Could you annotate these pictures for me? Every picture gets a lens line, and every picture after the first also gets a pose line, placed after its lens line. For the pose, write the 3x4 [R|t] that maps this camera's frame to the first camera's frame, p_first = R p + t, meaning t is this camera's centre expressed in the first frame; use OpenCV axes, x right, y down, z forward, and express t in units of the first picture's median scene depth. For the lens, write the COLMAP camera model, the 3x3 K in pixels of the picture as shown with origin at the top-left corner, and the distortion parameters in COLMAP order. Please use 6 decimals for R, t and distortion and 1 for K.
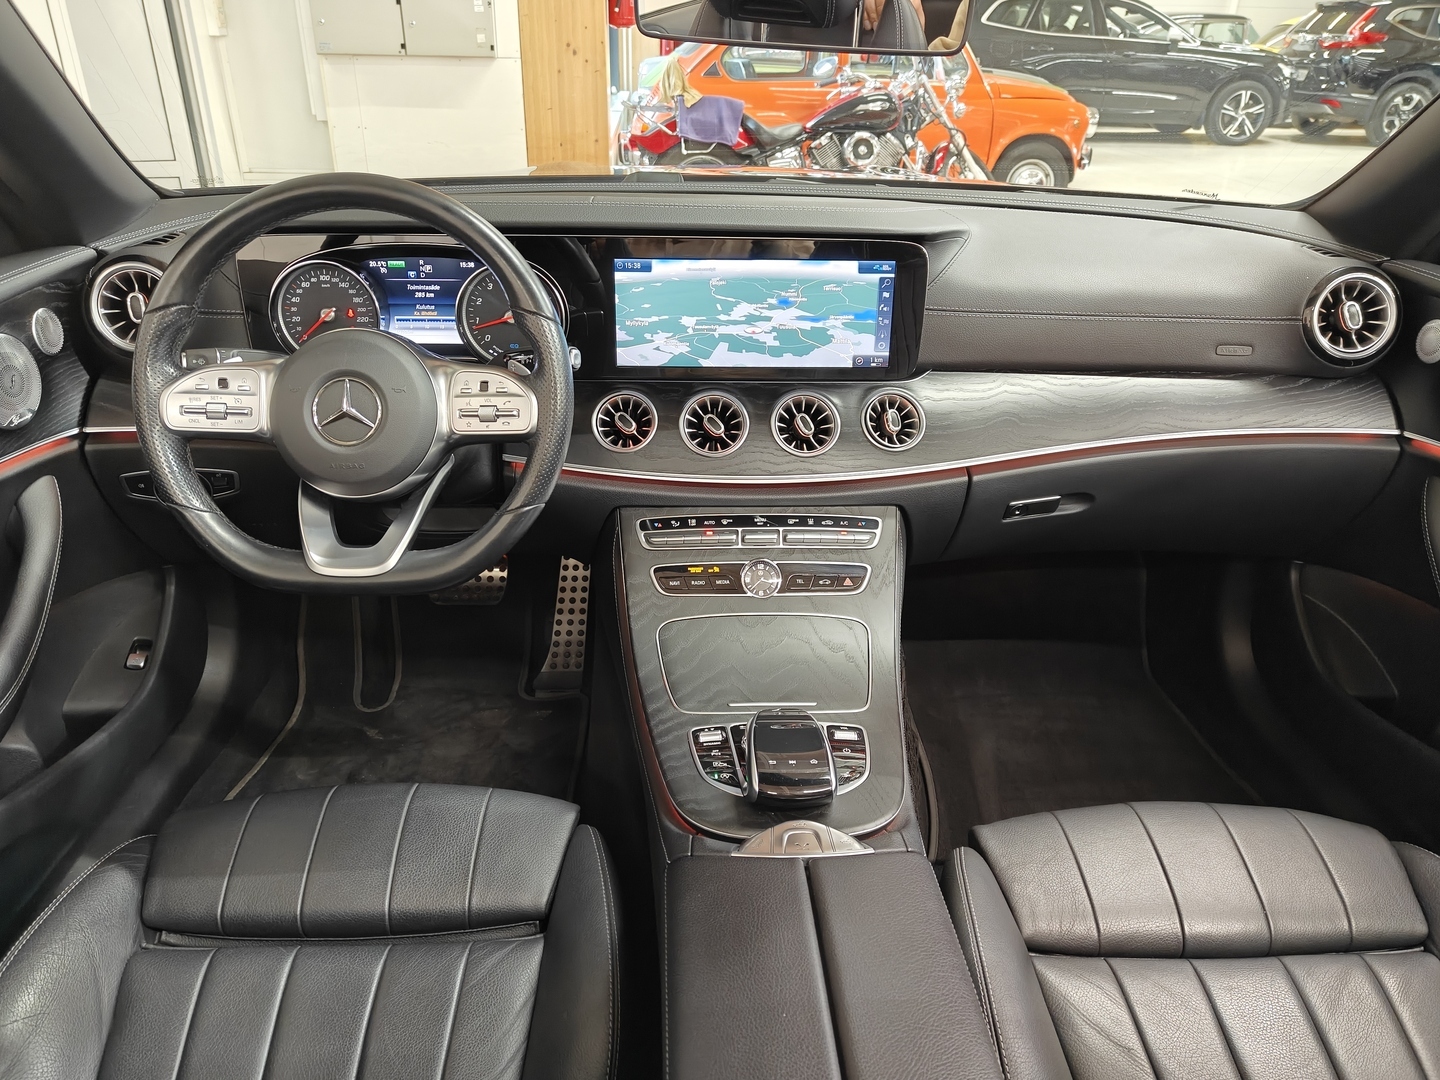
lens RADIAL K [[1016.1, 0, 719.6], [0, 1016.1, 538.8], [0, 0, 1]] dist [0.010707, -0.010649]
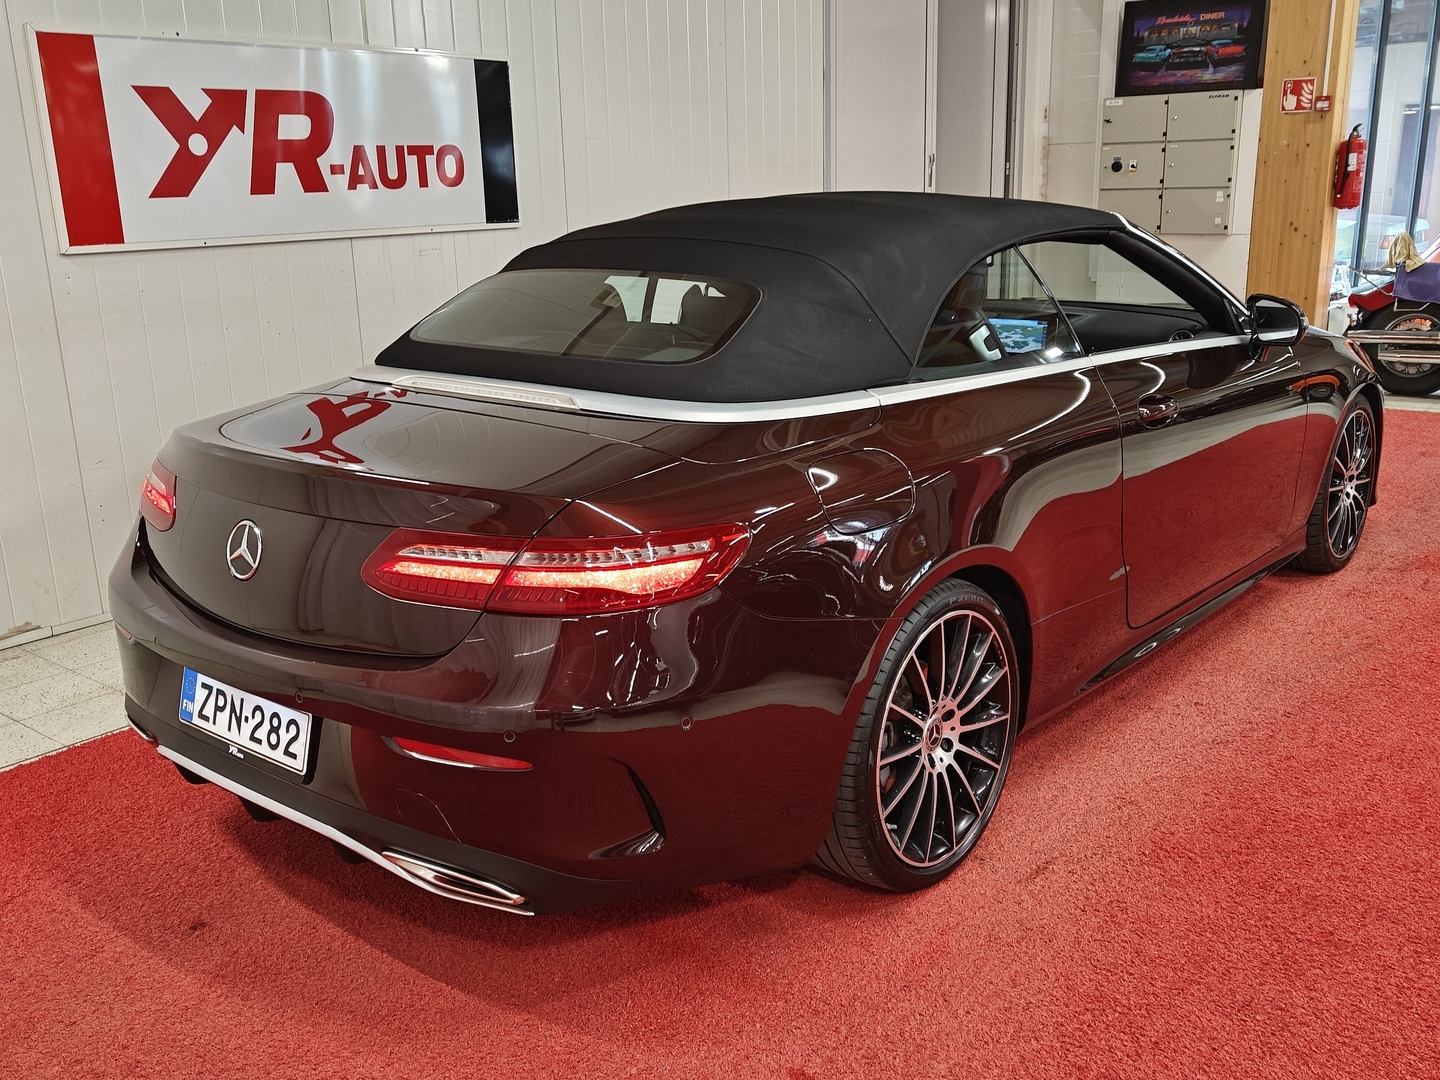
lens RADIAL K [[1329.2, 0, 728.2], [0, 1329.2, 537.5], [0, 0, 1]] dist [0.021787, 0.000000]
pose [[0.740354, 0.142498, -0.656940, 2.321980], [-0.269244, 0.958319, -0.095561, 1.078468], [0.615941, 0.247626, 0.747862, -2.667272]]
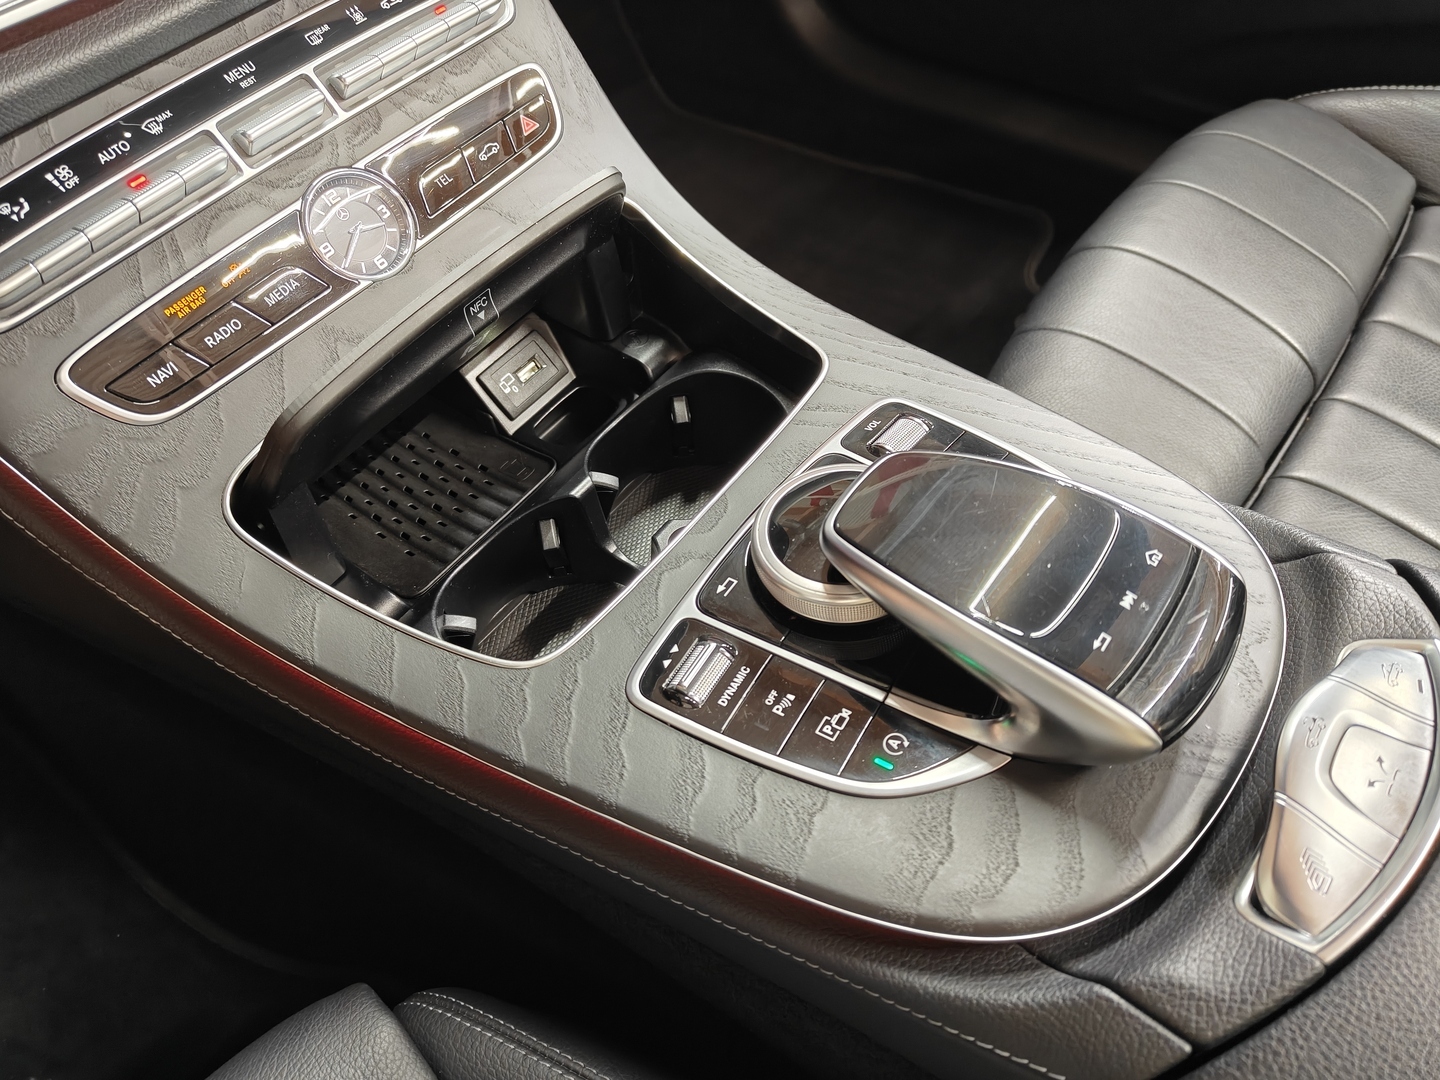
lens RADIAL K [[1016.1, 0, 710.8], [0, 1016.1, 531.3], [0, 0, 1]] dist [0.010707, -0.010649]
pose [[0.637682, -0.642144, 0.425455, -0.100859], [0.397011, 0.747295, 0.532853, -0.022369], [-0.660109, -0.170880, 0.731475, 0.610452]]
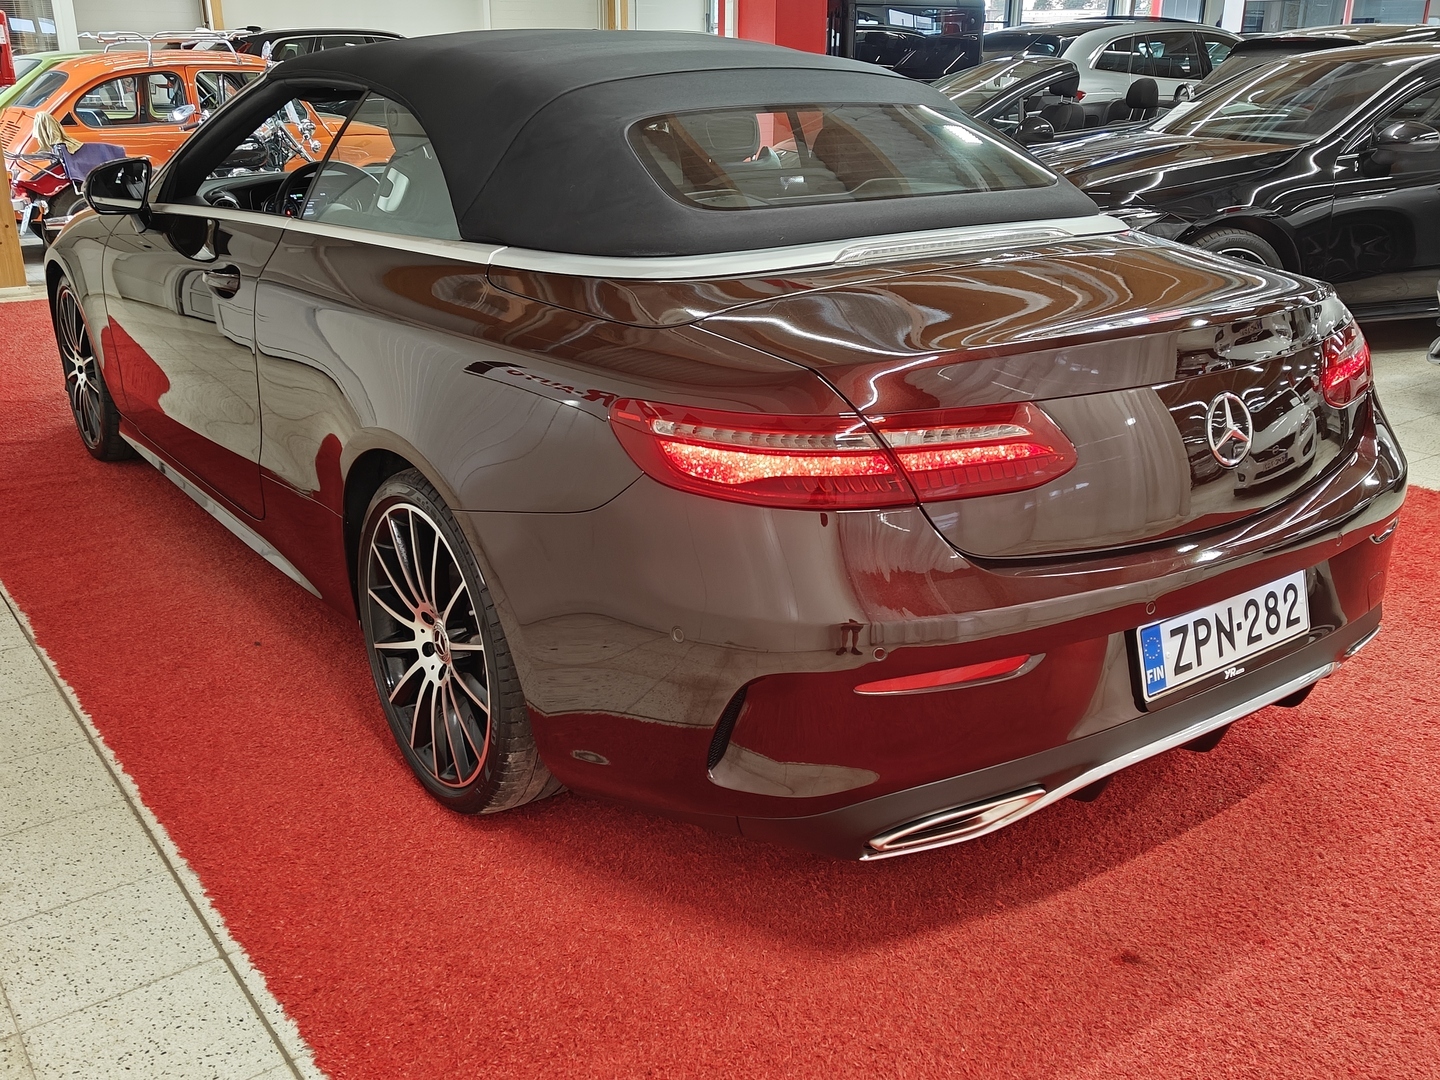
lens RADIAL K [[1329.2, 0, 706.6], [0, 1329.2, 532.4], [0, 0, 1]] dist [0.021787, 0.000000]
pose [[0.832502, -0.200413, 0.516502, -1.513241], [0.258933, 0.964941, -0.042935, 1.134586], [-0.489789, 0.169483, 0.855209, -2.691276]]
